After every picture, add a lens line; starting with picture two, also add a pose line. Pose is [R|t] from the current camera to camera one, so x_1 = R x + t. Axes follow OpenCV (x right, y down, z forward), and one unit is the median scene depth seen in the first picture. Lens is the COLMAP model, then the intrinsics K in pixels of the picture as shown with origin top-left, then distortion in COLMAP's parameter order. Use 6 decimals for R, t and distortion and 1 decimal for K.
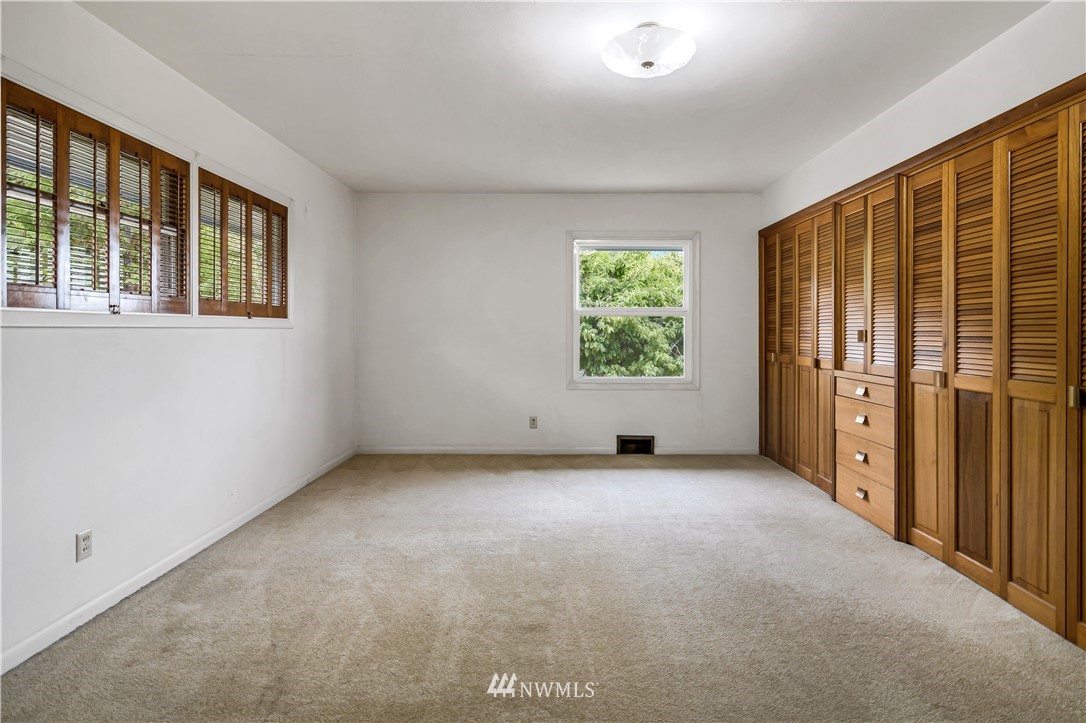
lens RADIAL K [[510.9, 0, 544.5], [0, 510.9, 328.0], [0, 0, 1]] dist [0.000013, 0.000037]
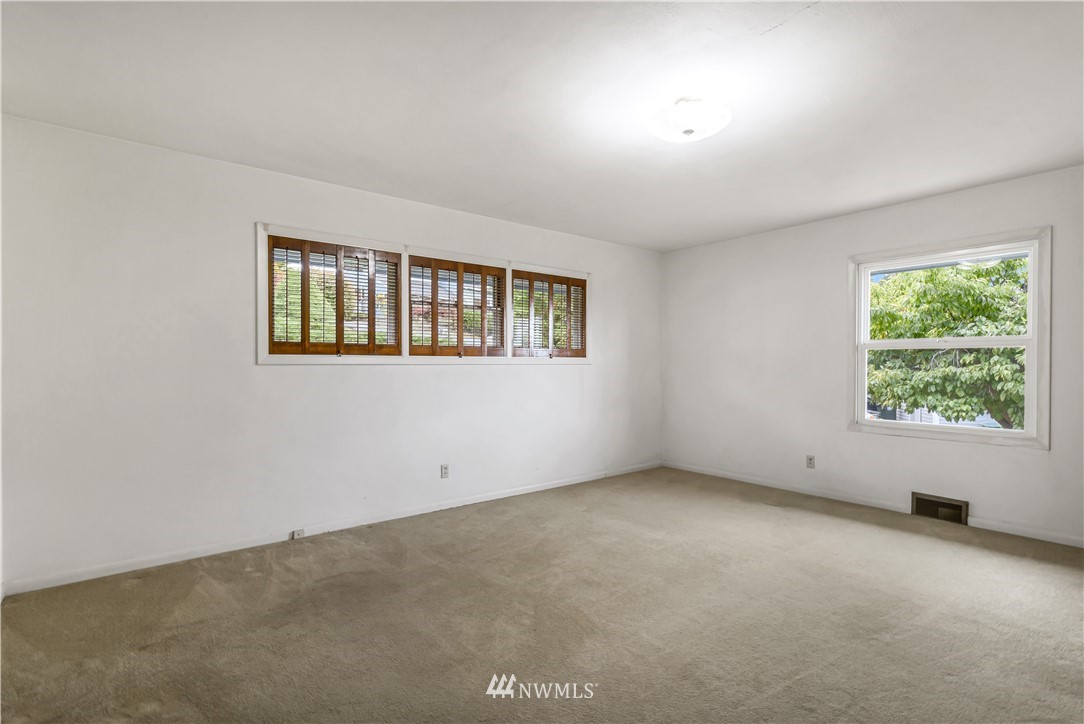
lens RADIAL K [[492.1, 0, 542.0], [0, 492.1, 362.0], [0, 0, 1]] dist [0.001221, 0.000176]
pose [[0.633278, -0.006087, -0.773900, 0.482185], [0.003593, 0.999981, -0.004924, 0.000543], [0.773916, 0.000338, 0.633289, 0.031813]]
